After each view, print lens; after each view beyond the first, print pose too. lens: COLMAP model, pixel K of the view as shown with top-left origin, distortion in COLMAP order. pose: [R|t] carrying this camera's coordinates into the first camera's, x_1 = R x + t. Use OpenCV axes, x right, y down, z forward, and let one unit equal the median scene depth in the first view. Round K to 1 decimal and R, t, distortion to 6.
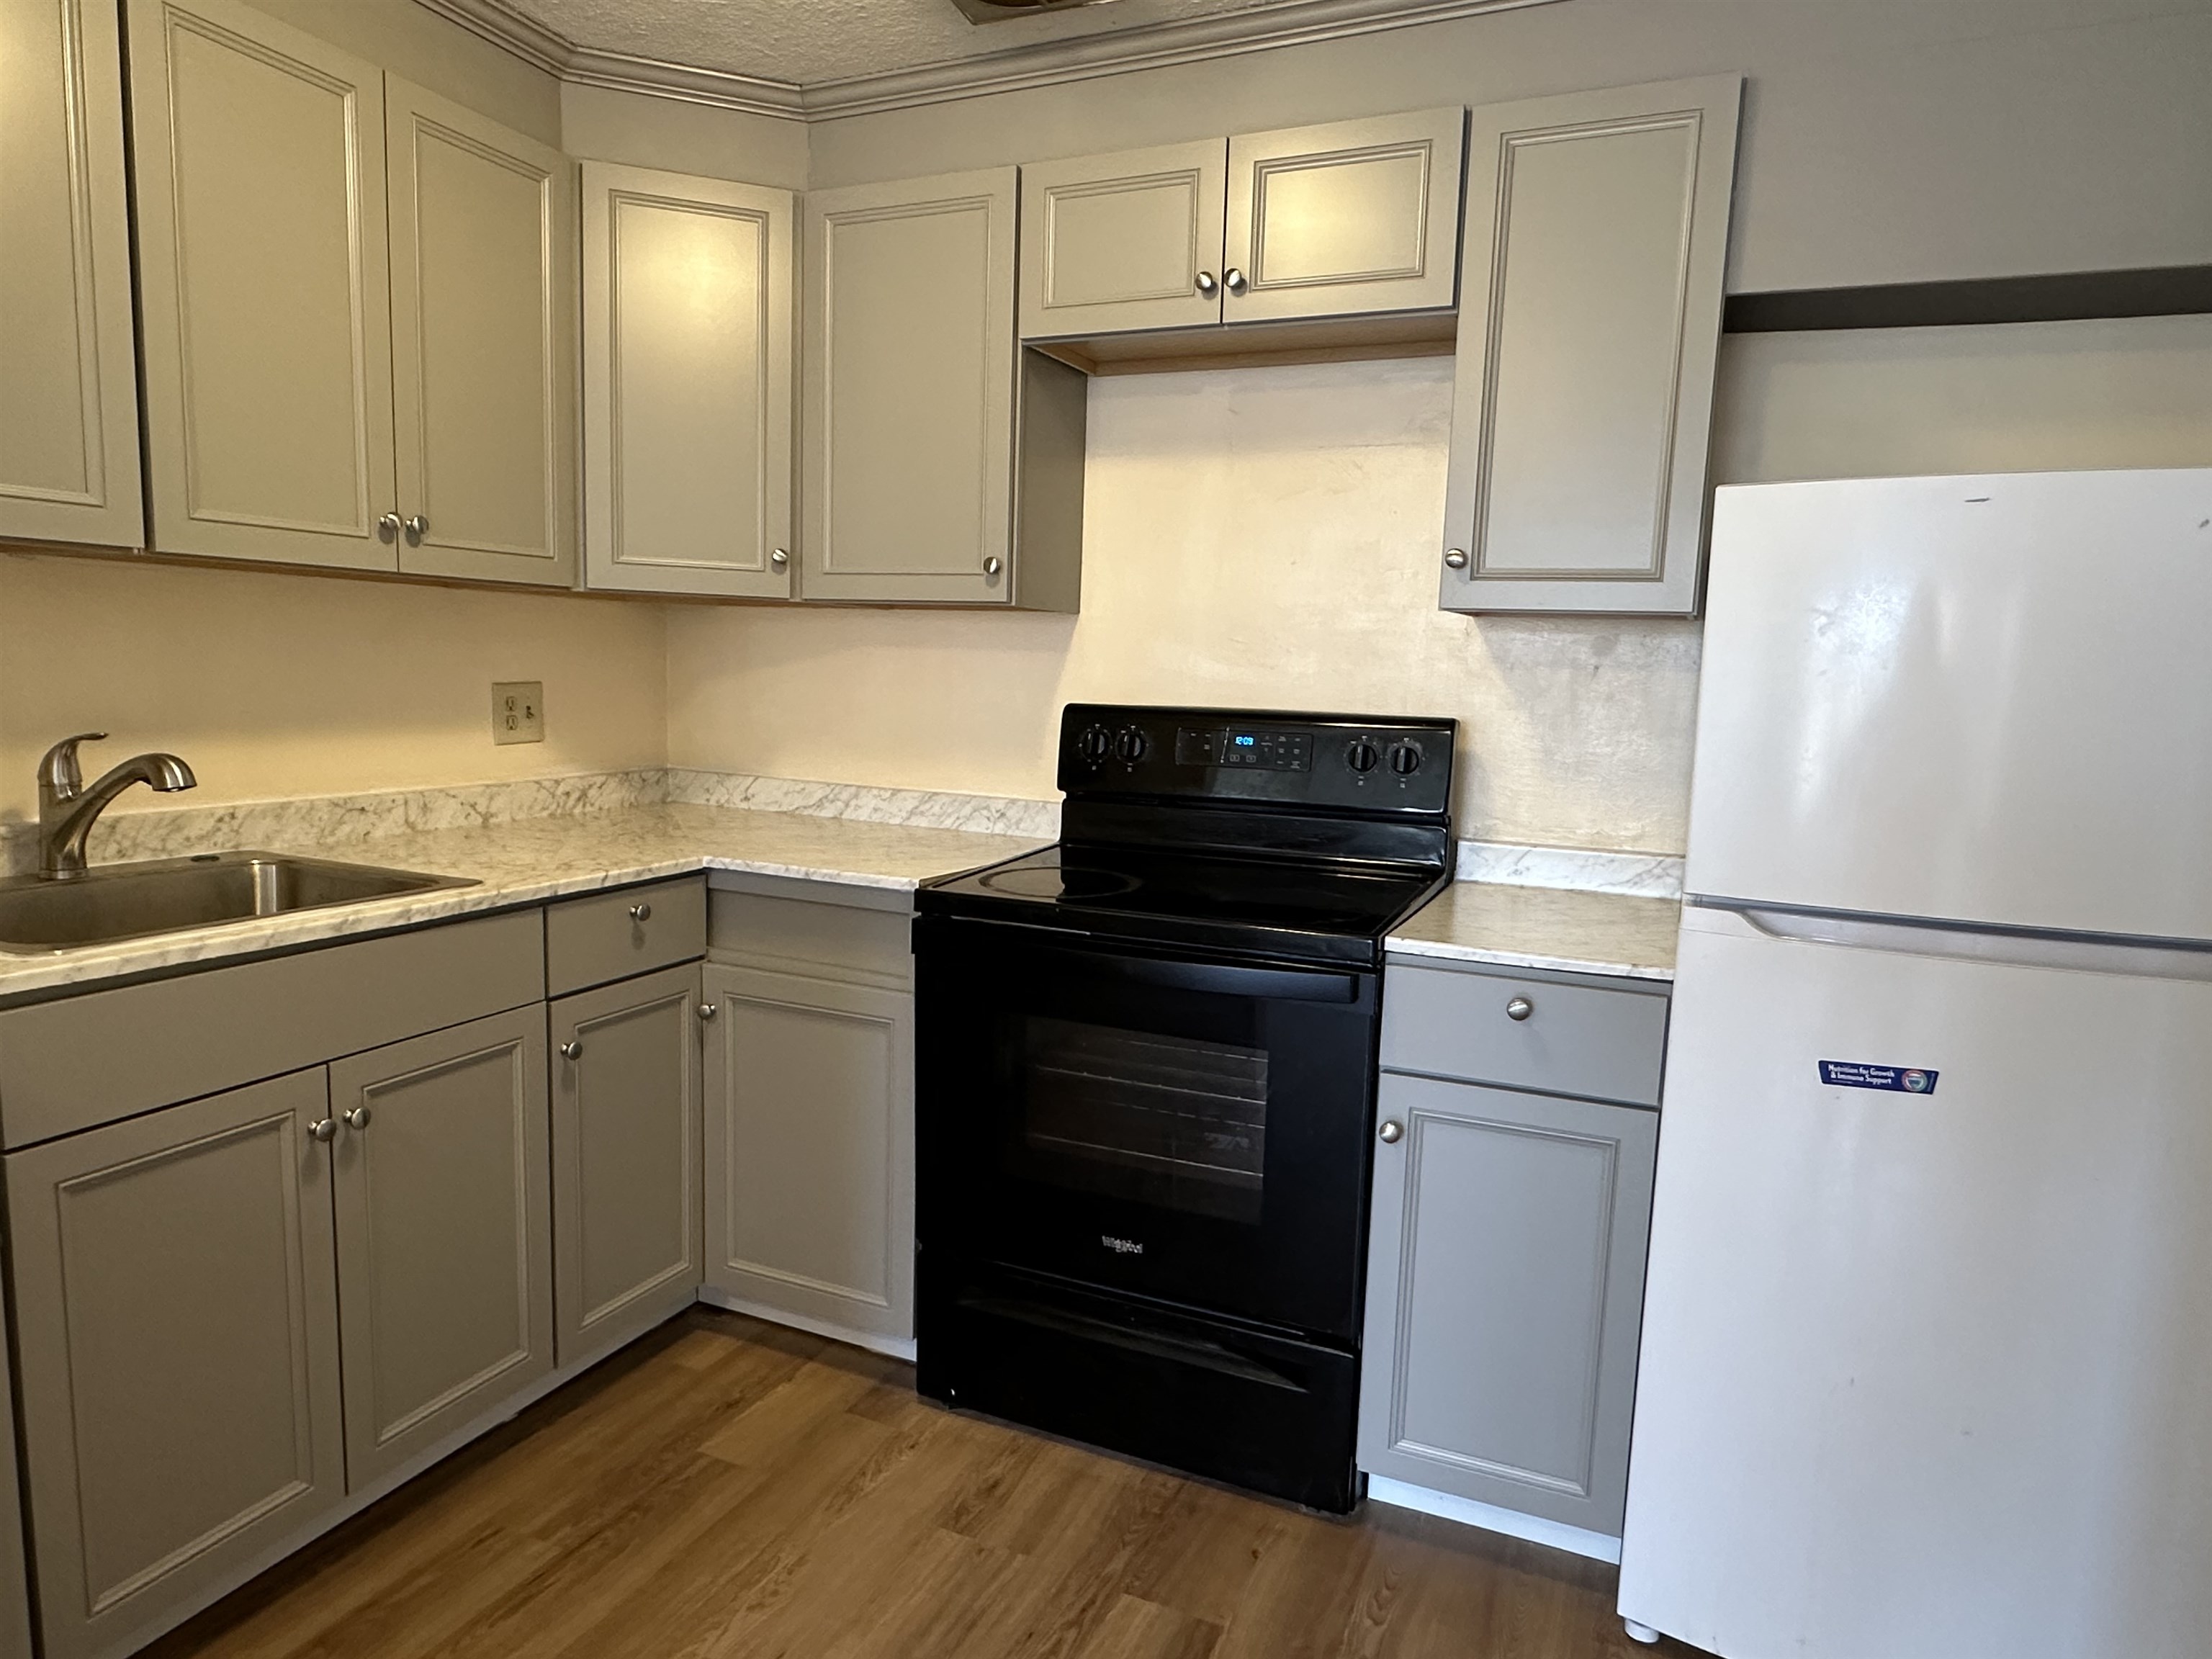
lens RADIAL K [[1331.6, 0, 1093.2], [0, 1331.6, 851.1], [0, 0, 1]] dist [-0.000361, -0.000872]
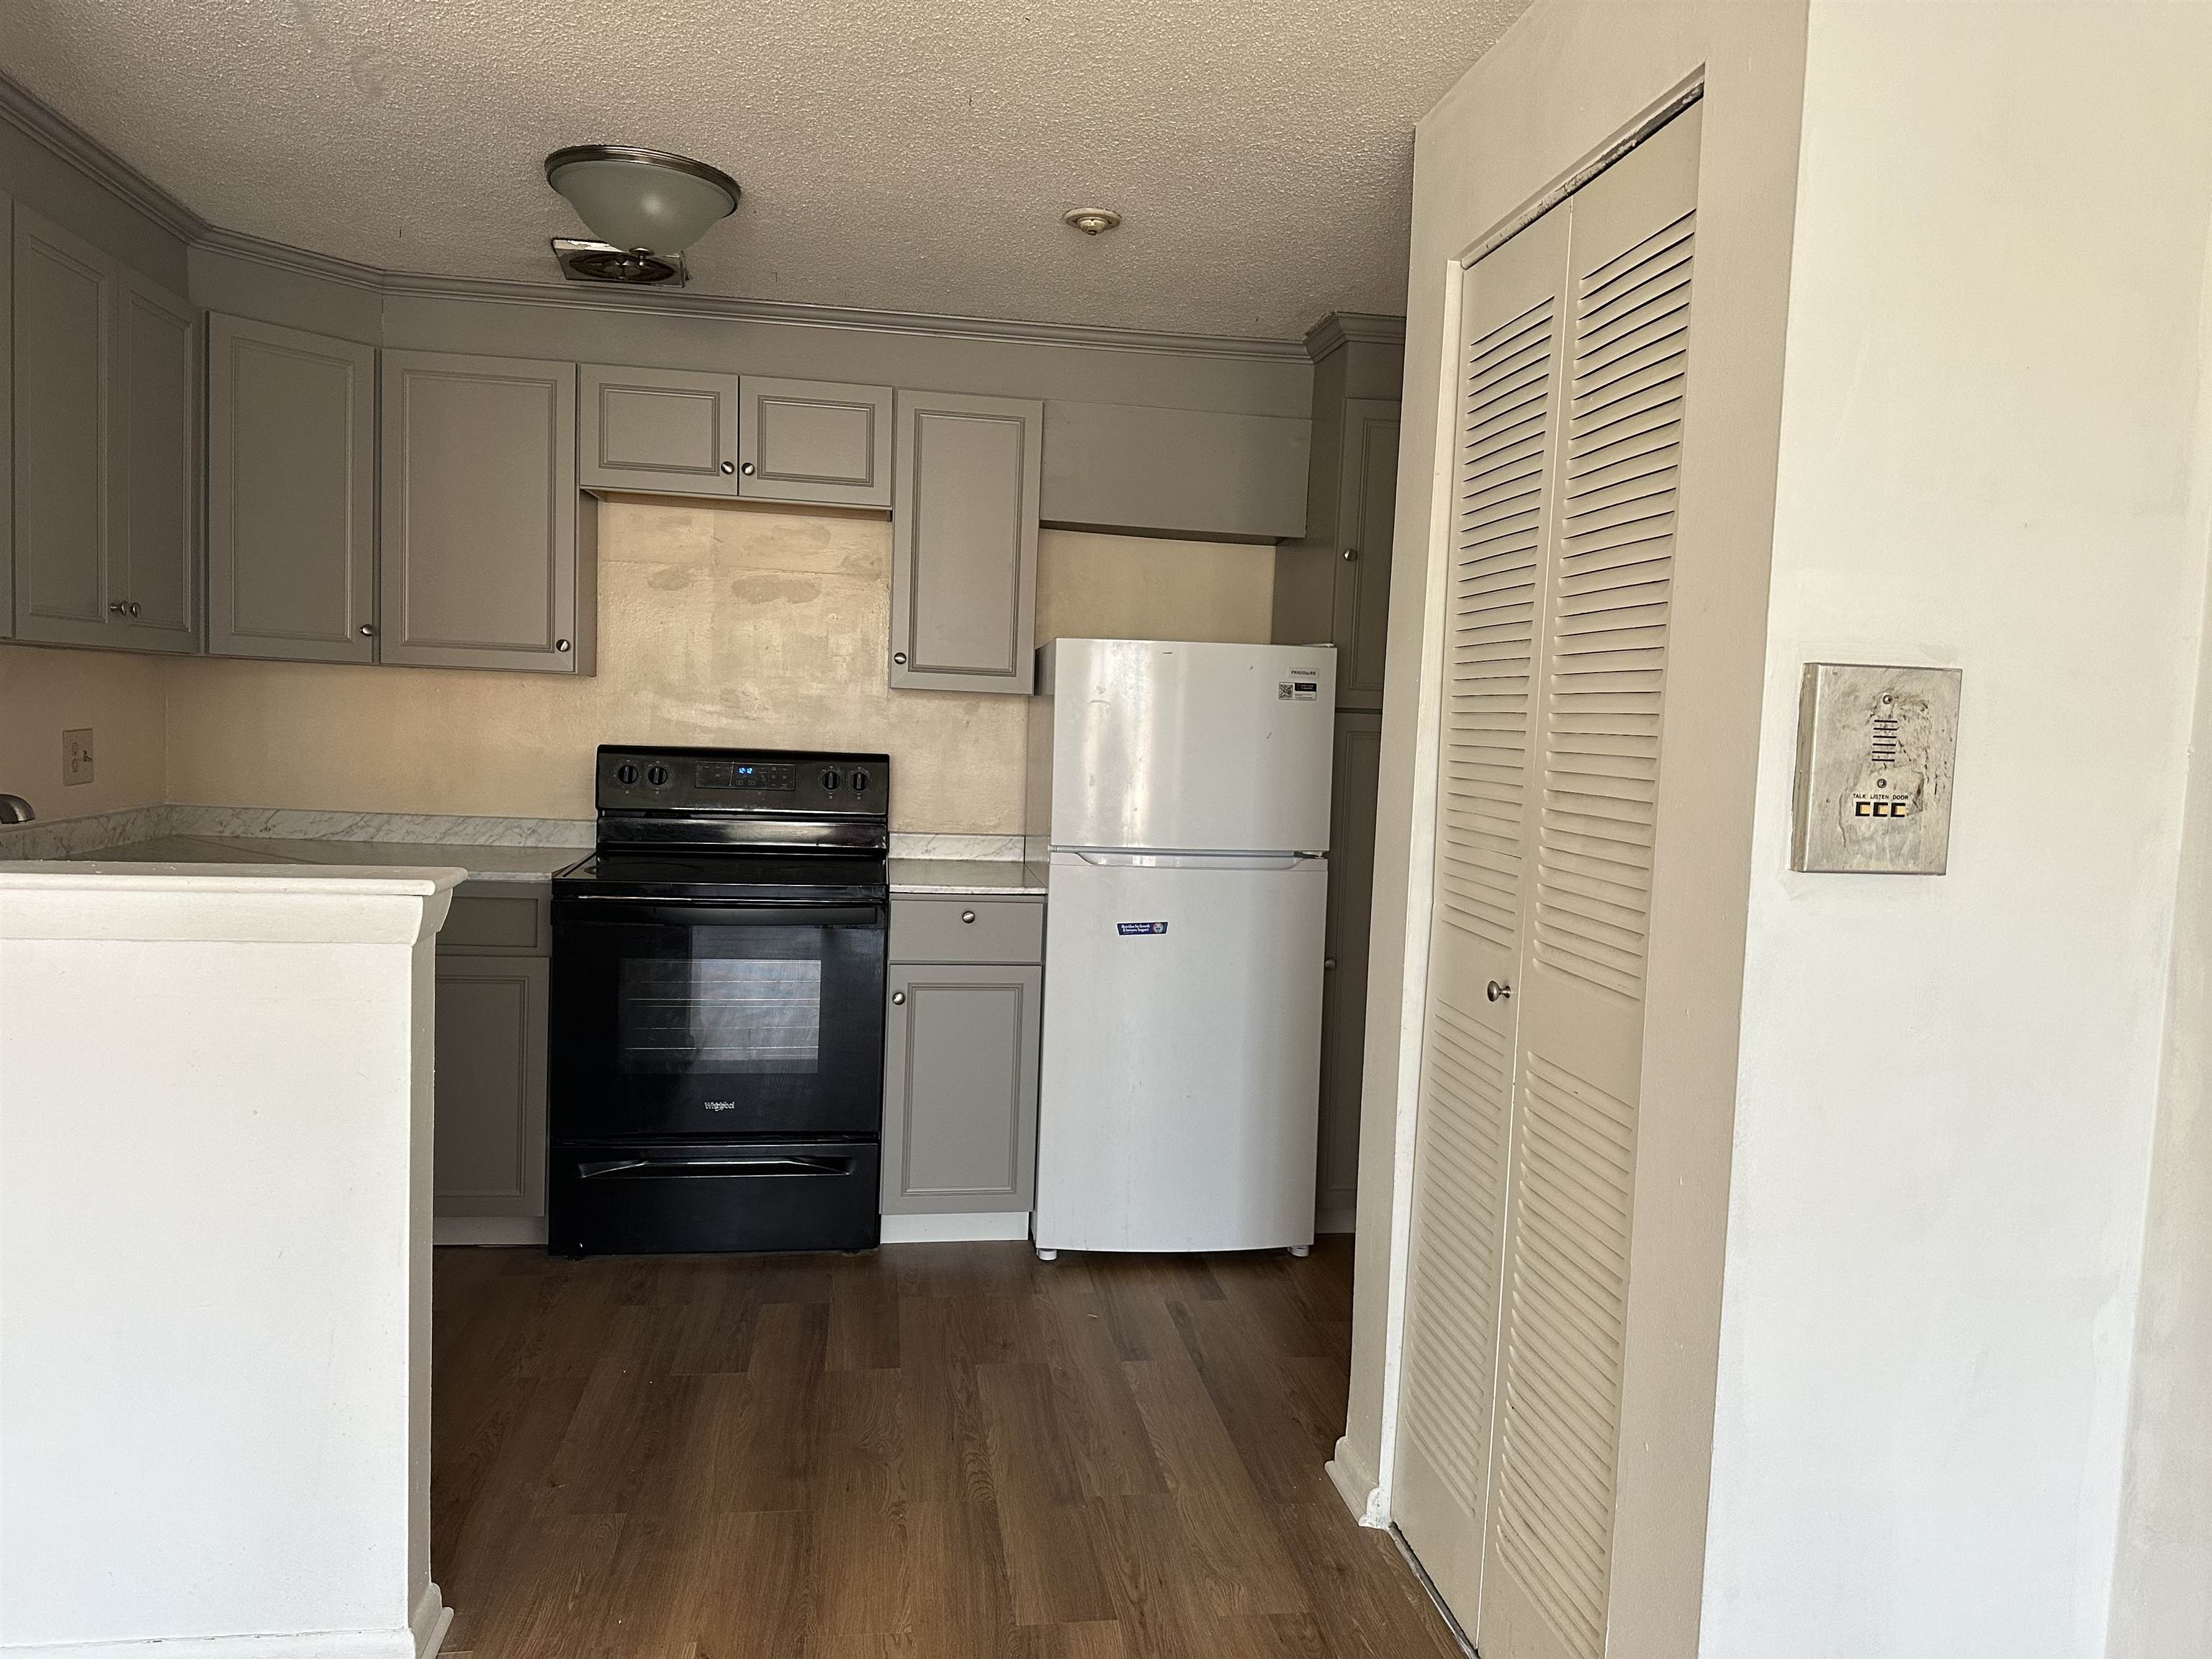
lens RADIAL K [[1498.7, 0, 1106.0], [0, 1498.7, 829.5], [0, 0, 1]] dist [0.001957, -0.000696]
pose [[0.840956, -0.036663, 0.539860, -0.470695], [0.059460, 0.997921, -0.024851, 0.048023], [-0.537826, 0.052999, 0.841388, -0.619471]]
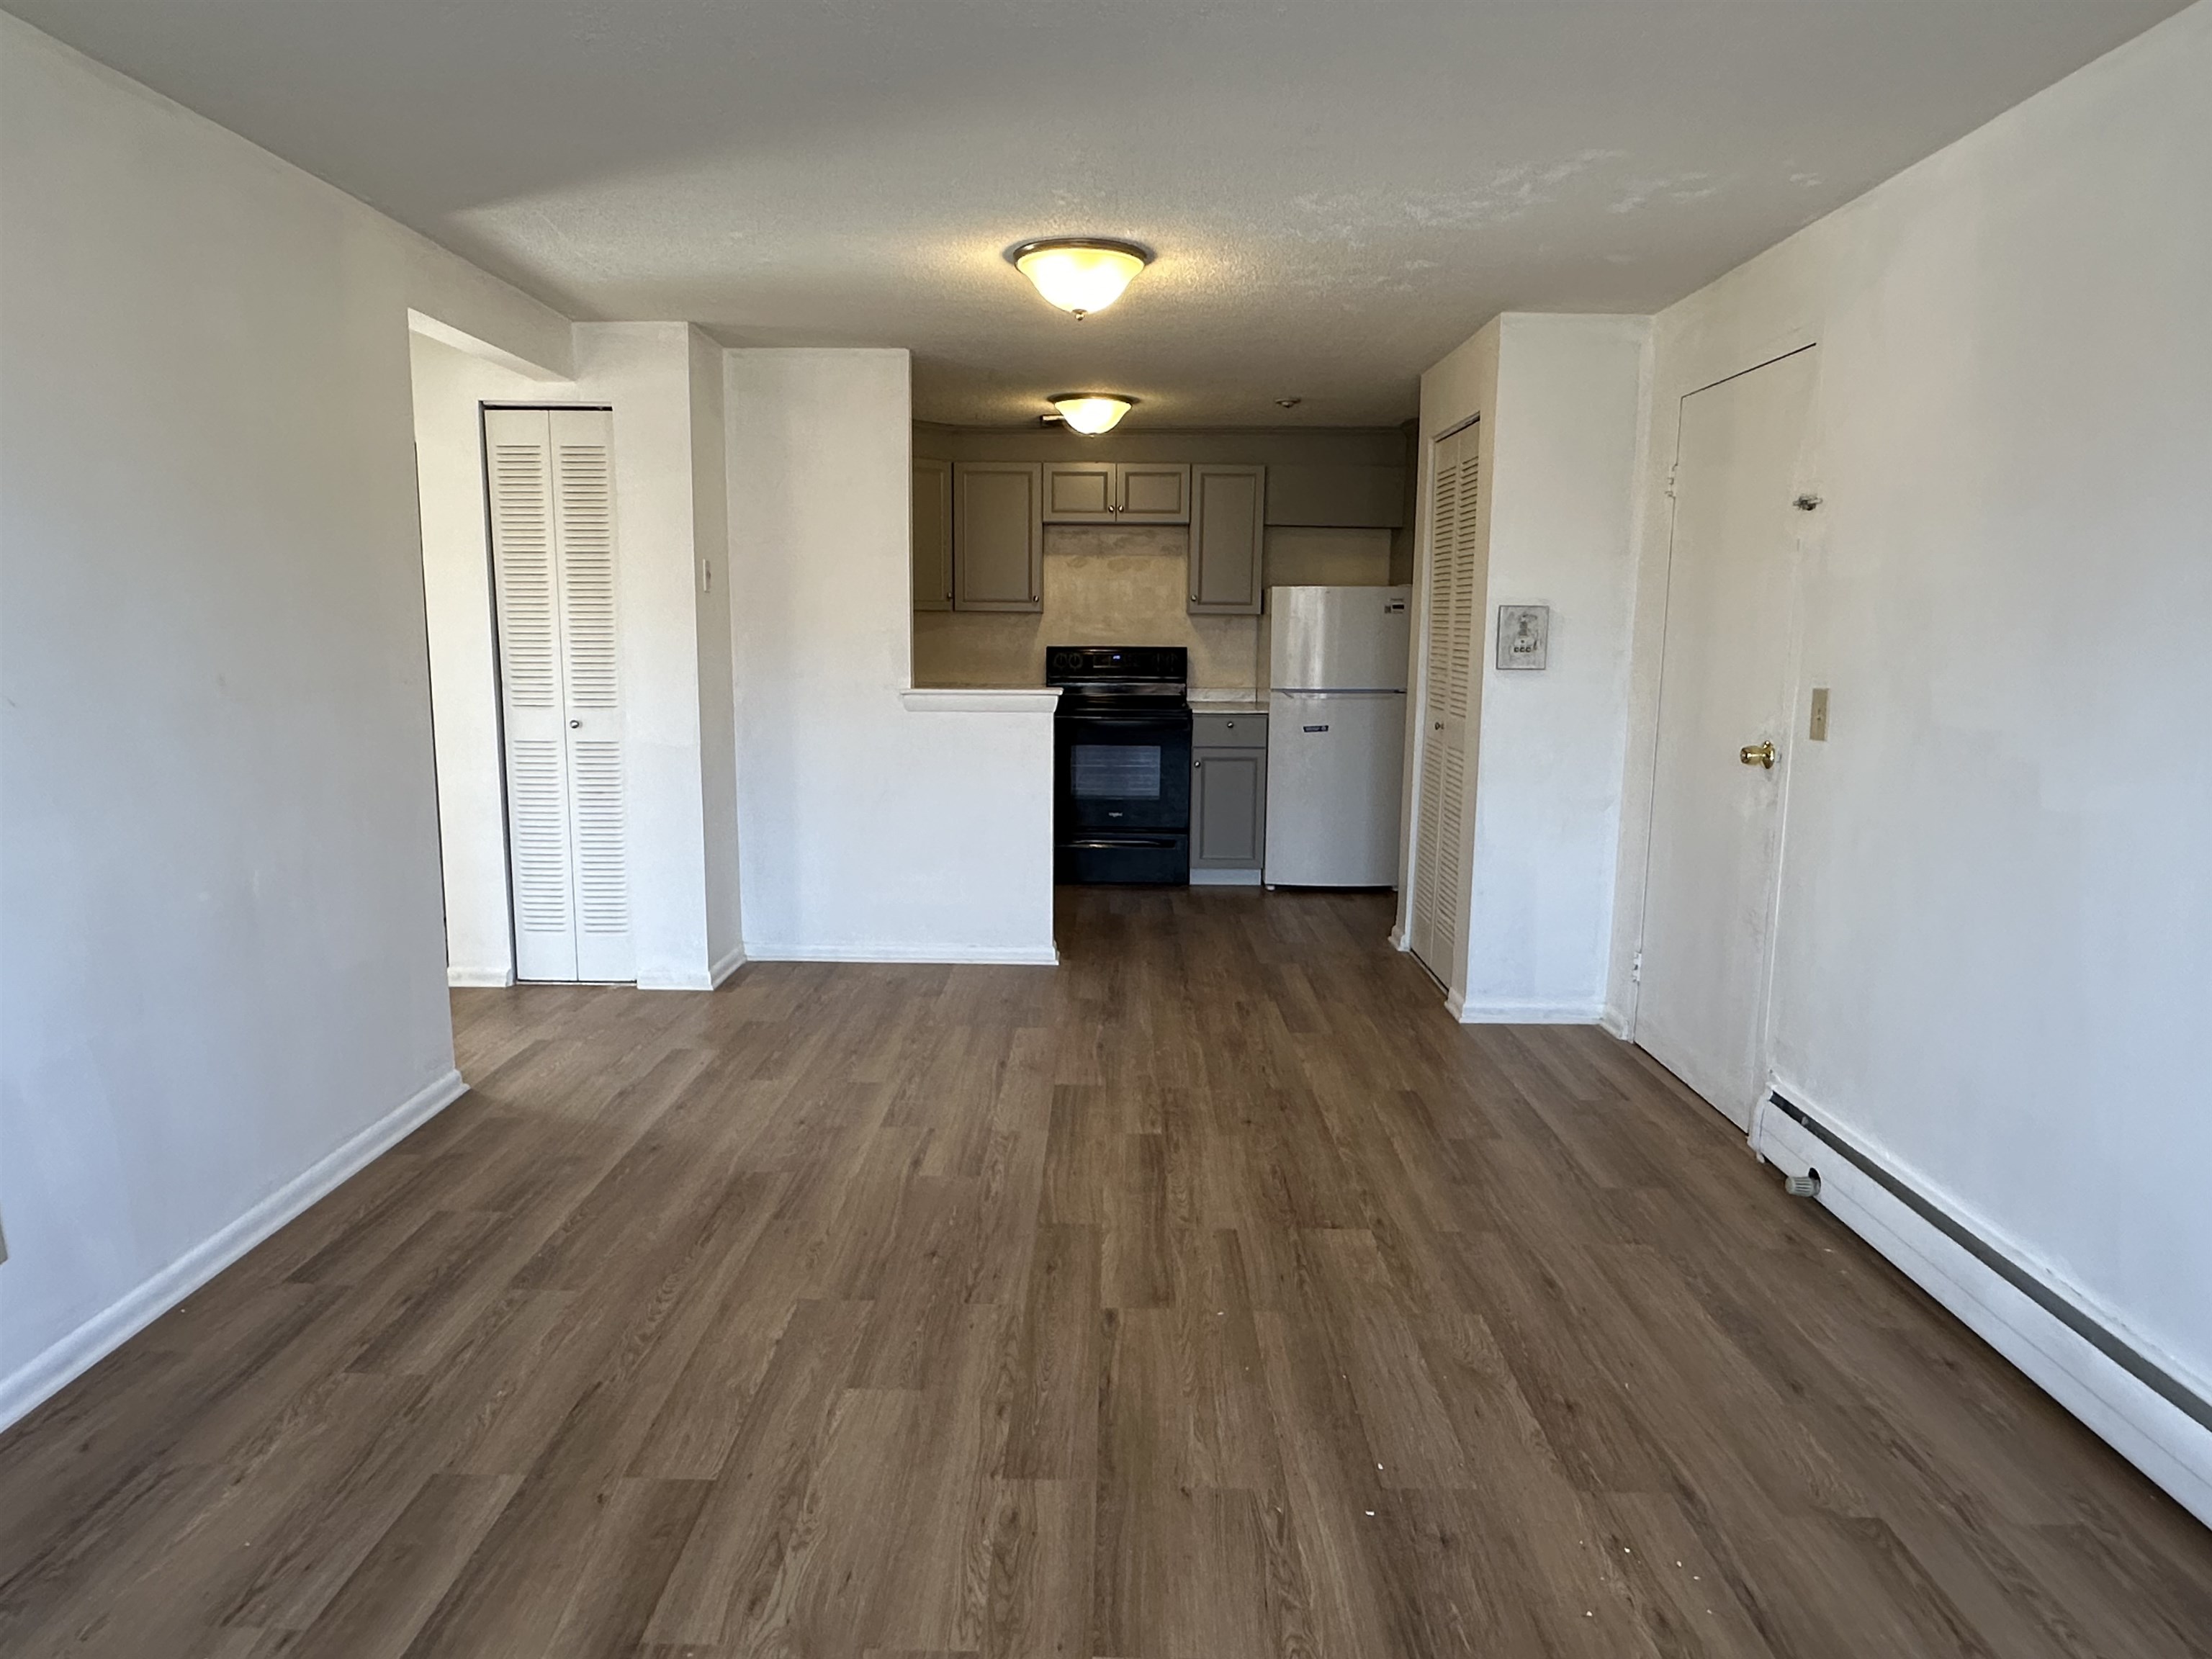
lens RADIAL K [[1331.6, 0, 1093.2], [0, 1331.6, 851.1], [0, 0, 1]] dist [-0.000361, -0.000872]
pose [[0.918237, -0.091065, 0.385419, -1.157773], [0.073700, 0.995496, 0.059627, 0.169466], [-0.389113, -0.026347, 0.920813, -1.763042]]
